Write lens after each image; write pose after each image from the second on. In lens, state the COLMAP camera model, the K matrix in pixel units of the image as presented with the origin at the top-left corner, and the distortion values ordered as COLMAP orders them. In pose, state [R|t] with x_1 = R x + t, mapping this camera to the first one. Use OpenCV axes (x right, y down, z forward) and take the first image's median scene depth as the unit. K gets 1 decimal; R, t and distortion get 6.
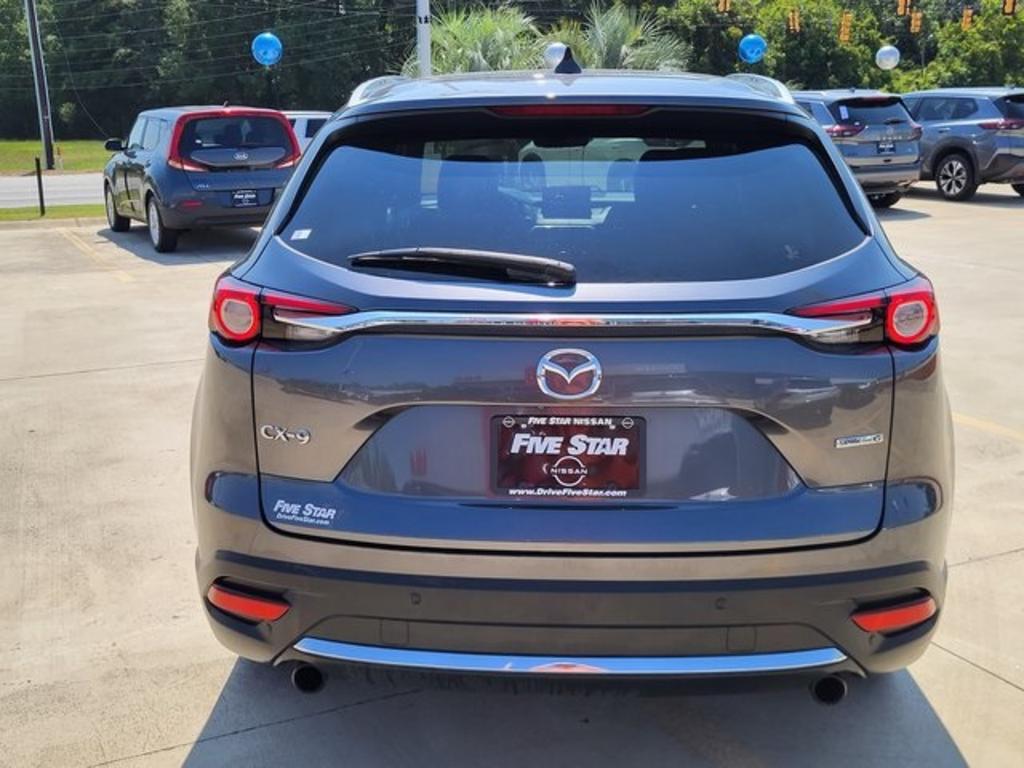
lens RADIAL K [[1144.6, 0, 512.0], [0, 1144.6, 384.0], [0, 0, 1]] dist [0.015750, 0.004715]
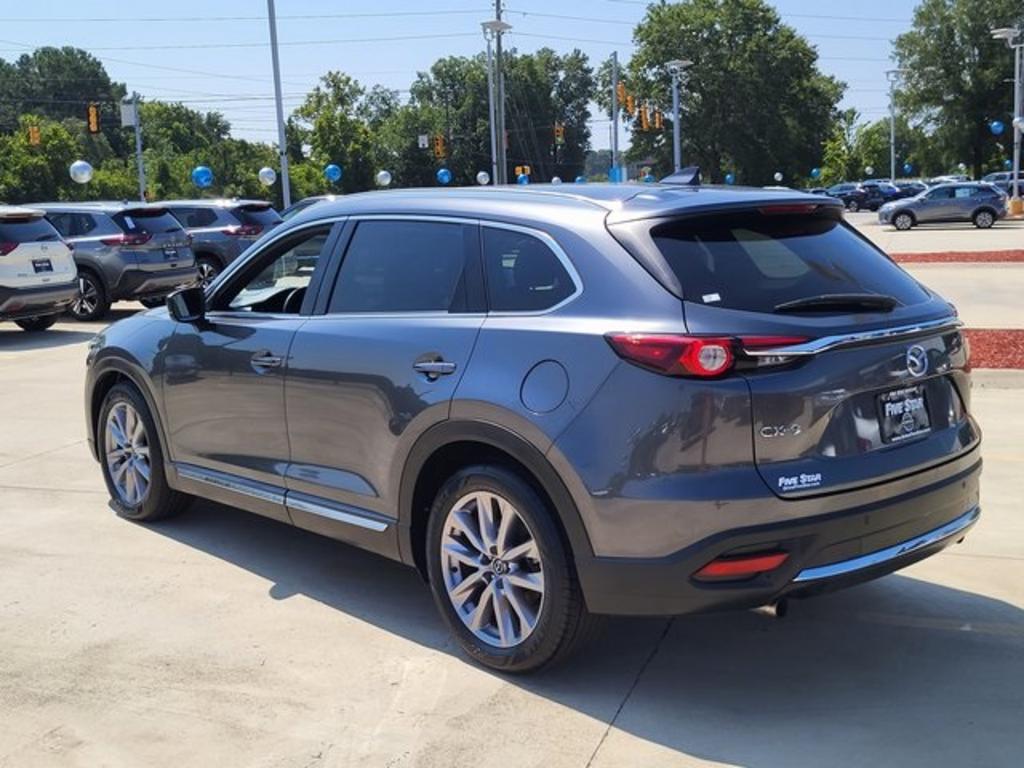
lens RADIAL K [[1144.6, 0, 512.0], [0, 1144.6, 384.0], [0, 0, 1]] dist [0.015750, 0.004715]
pose [[0.710368, -0.118970, 0.693703, -0.250171], [0.183379, 0.982854, -0.019225, -0.008368], [-0.679522, 0.140867, 0.720004, 0.032891]]
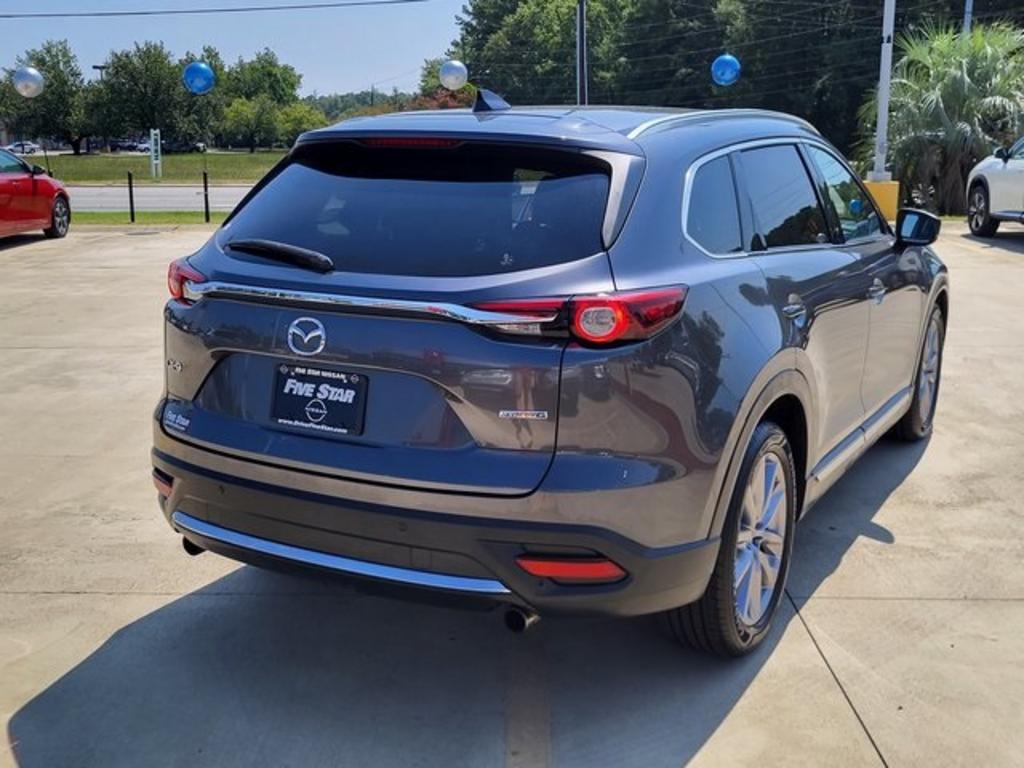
lens RADIAL K [[1144.6, 0, 512.0], [0, 1144.6, 384.0], [0, 0, 1]] dist [0.015750, 0.004715]
pose [[0.899561, 0.106026, -0.423731, 0.138229], [-0.113690, 0.993490, 0.007235, 0.001620], [0.421740, 0.041666, 0.905759, -0.019986]]
